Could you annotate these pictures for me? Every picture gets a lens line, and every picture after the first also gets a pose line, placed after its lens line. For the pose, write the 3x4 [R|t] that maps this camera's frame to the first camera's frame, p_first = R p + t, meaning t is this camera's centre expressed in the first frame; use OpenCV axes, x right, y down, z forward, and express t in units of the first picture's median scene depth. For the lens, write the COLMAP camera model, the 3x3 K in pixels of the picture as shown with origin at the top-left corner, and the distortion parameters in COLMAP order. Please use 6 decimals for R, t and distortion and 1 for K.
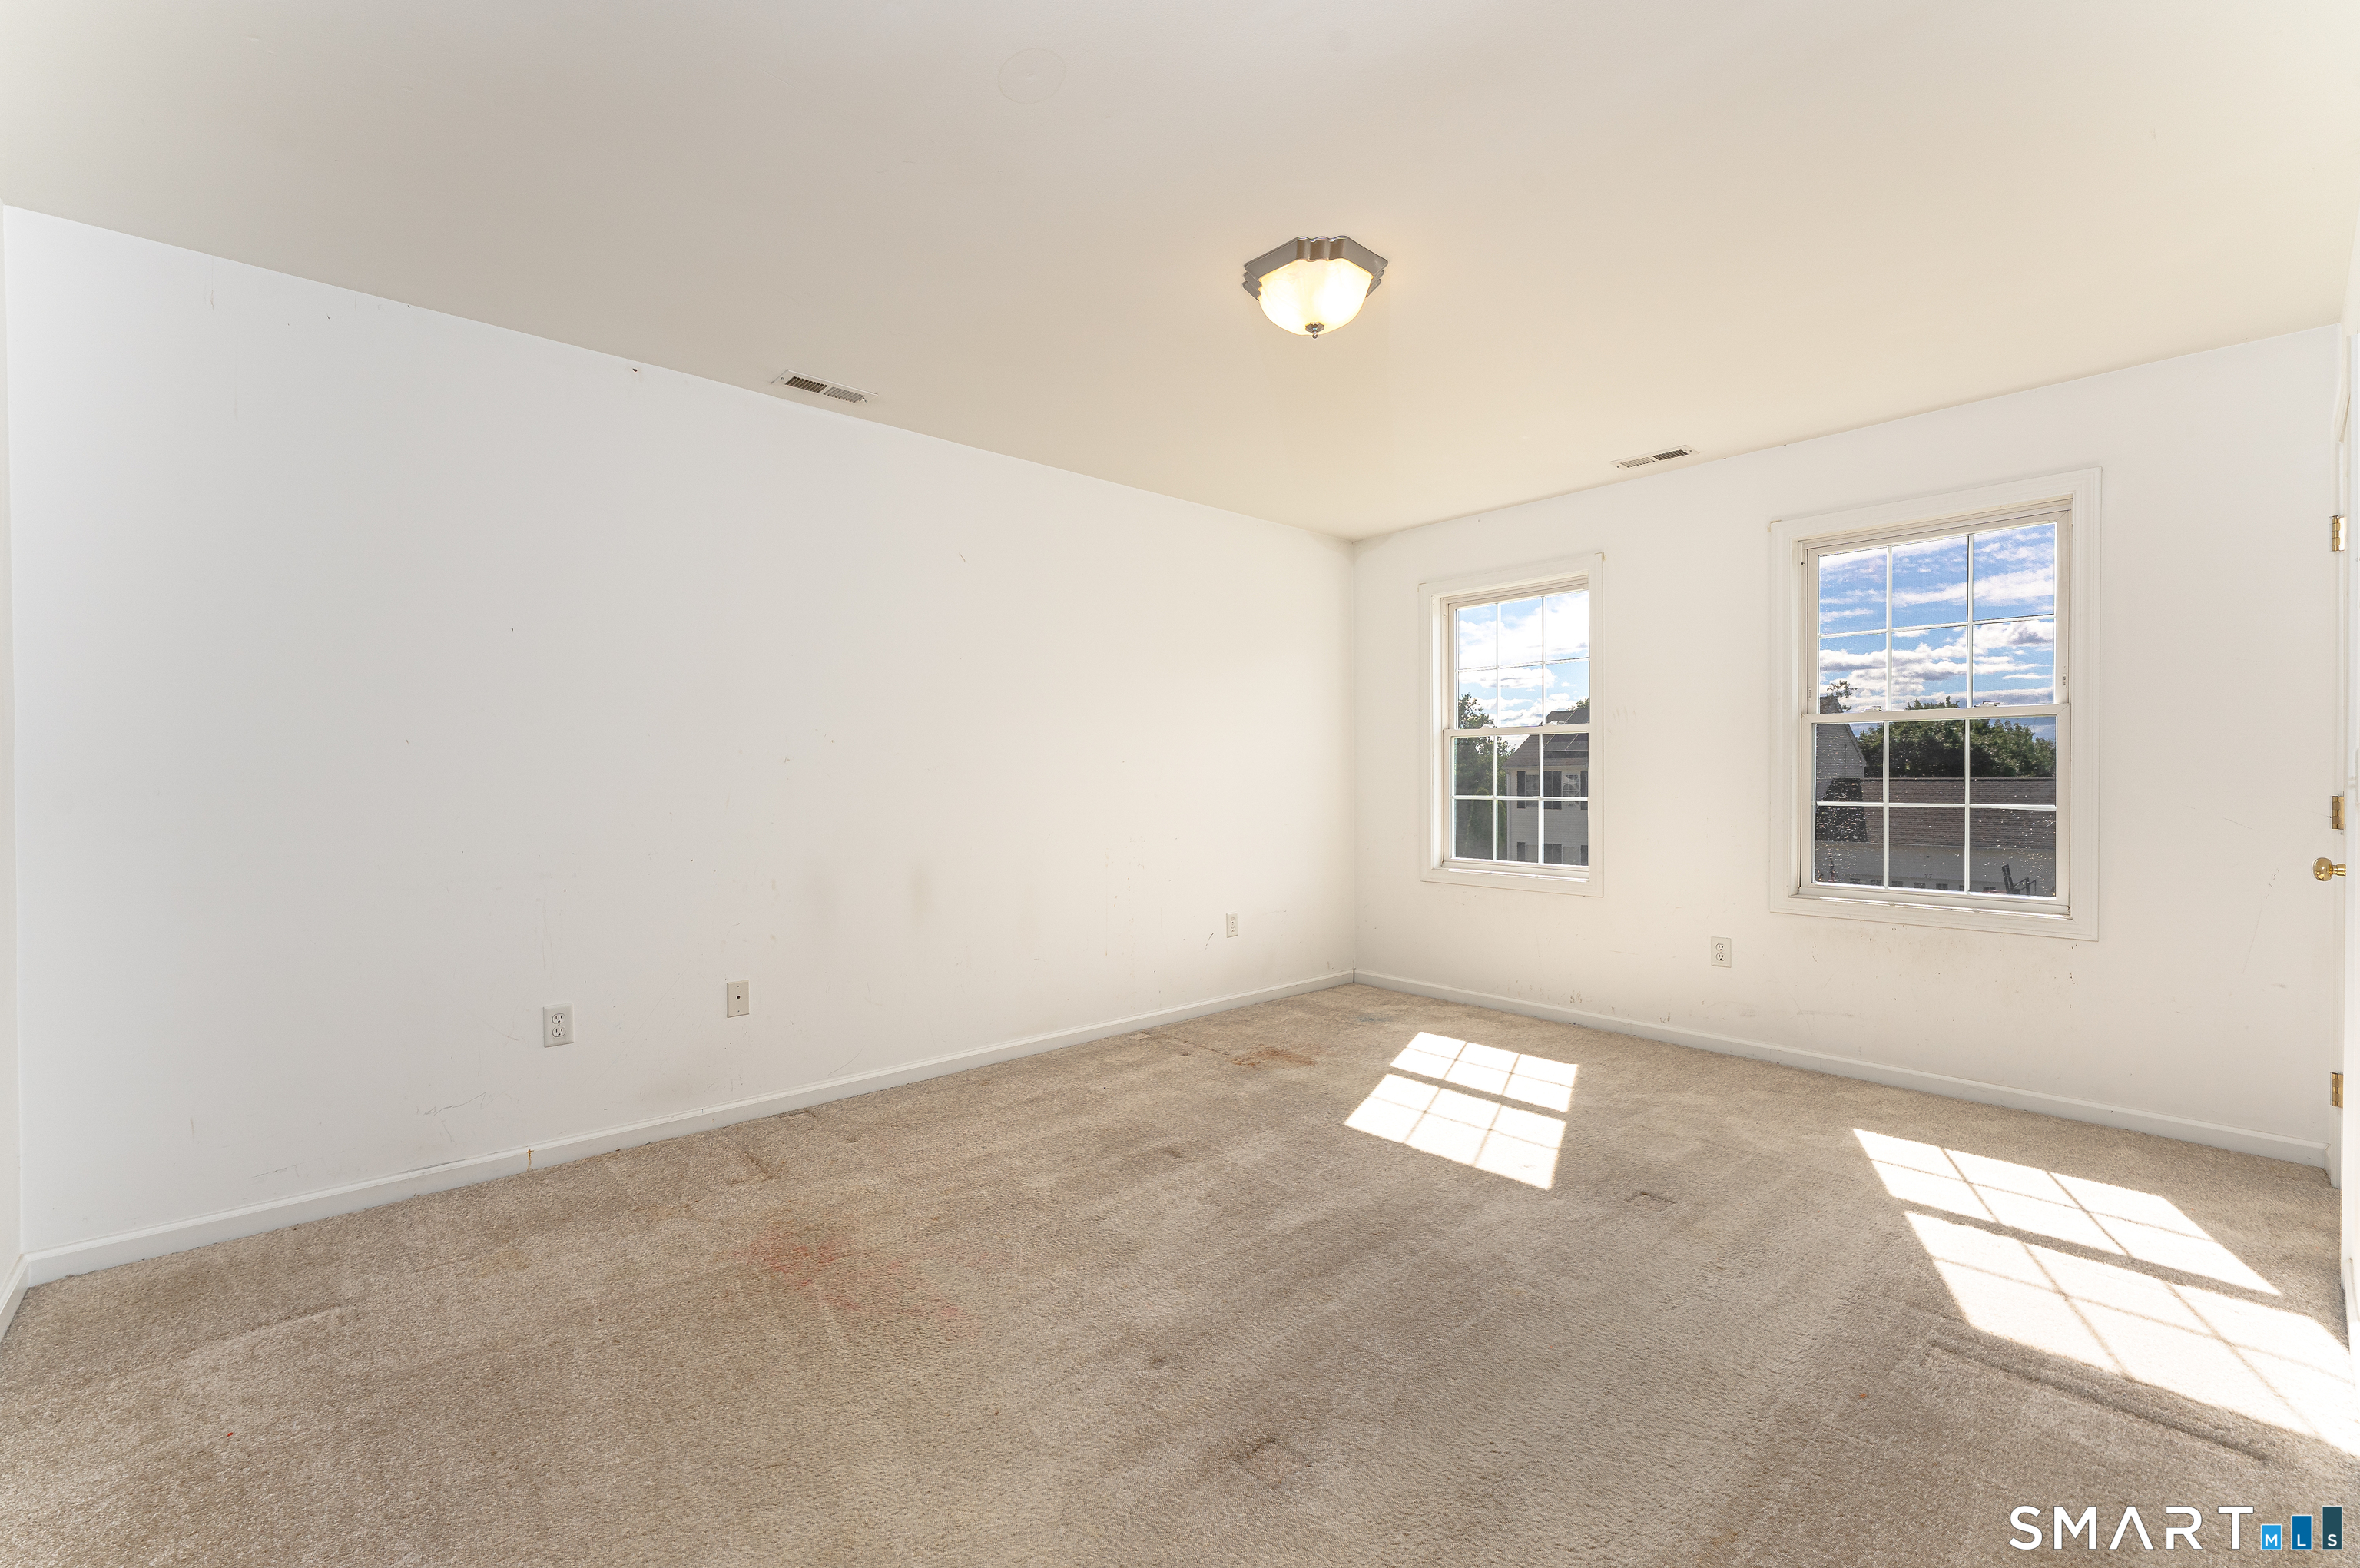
lens RADIAL K [[980.1, 0, 1188.0], [0, 980.1, 766.6], [0, 0, 1]] dist [0.003612, -0.001431]
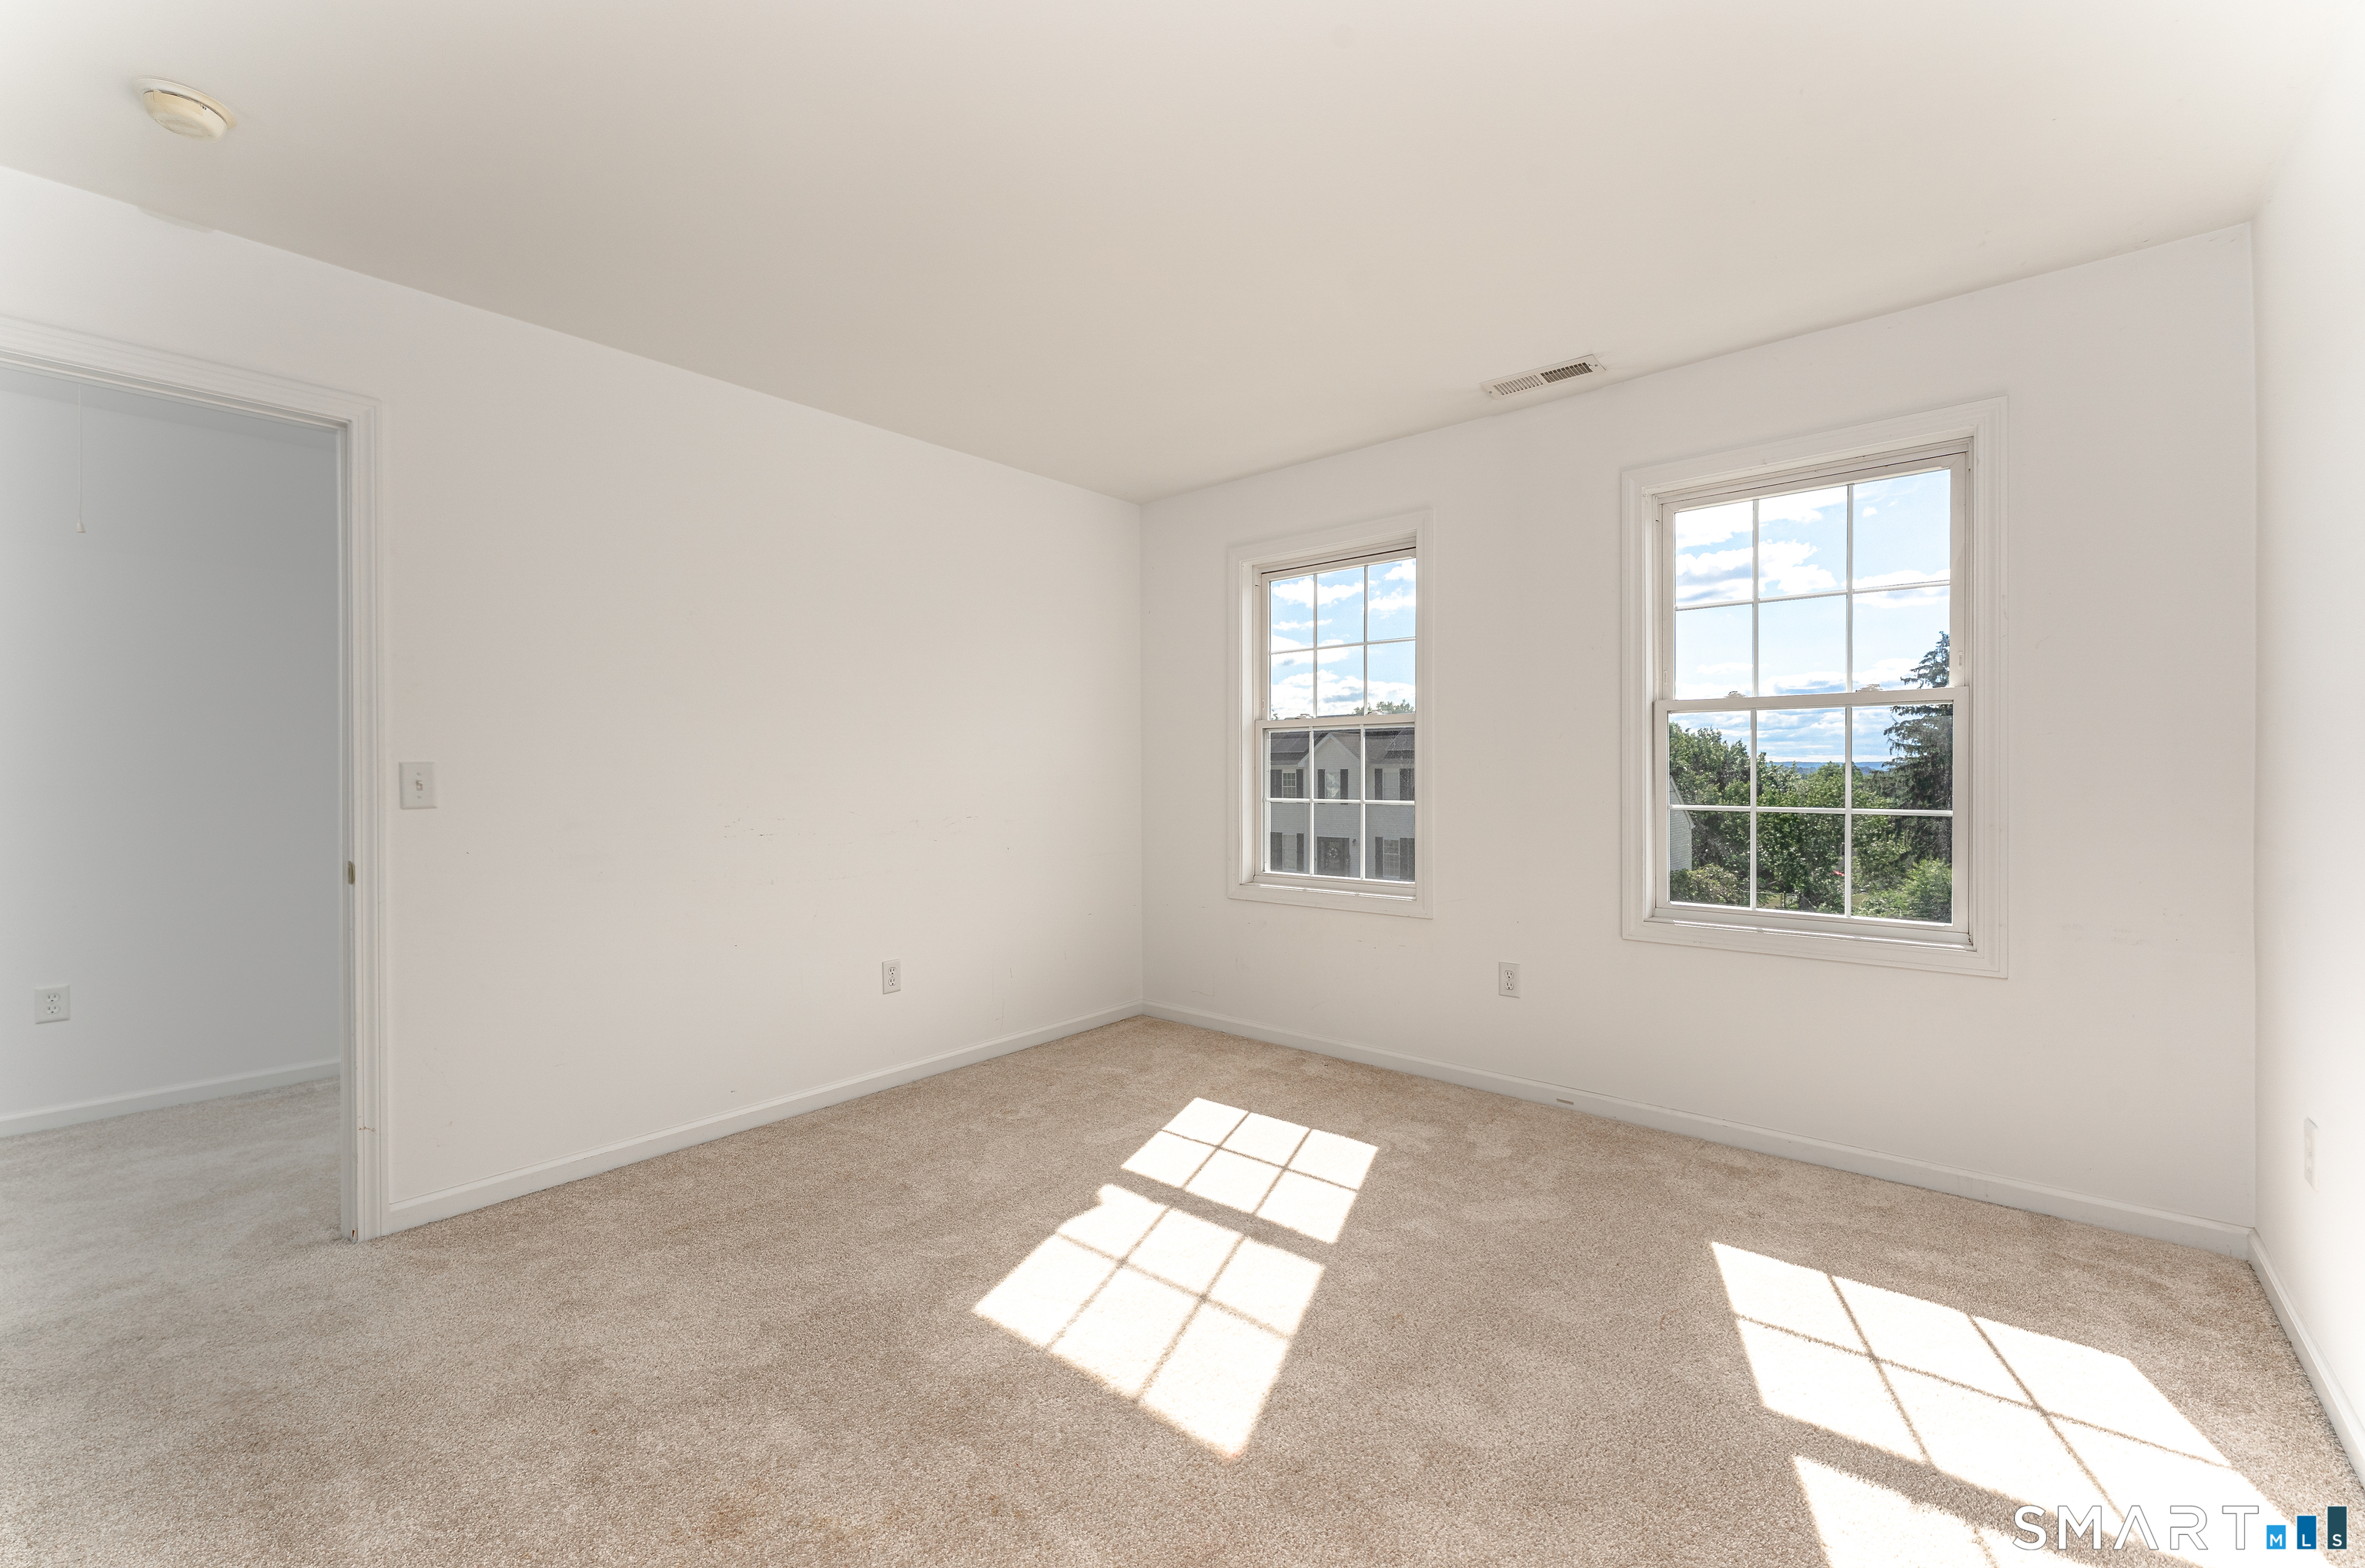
lens RADIAL K [[948.1, 0, 1162.8], [0, 948.1, 779.6], [0, 0, 1]] dist [-0.000283, 0.000042]
pose [[0.997508, 0.000617, 0.070555, 0.166422], [-0.001438, 0.999932, 0.011586, 0.005512], [-0.070543, -0.011658, 0.997441, 0.252167]]
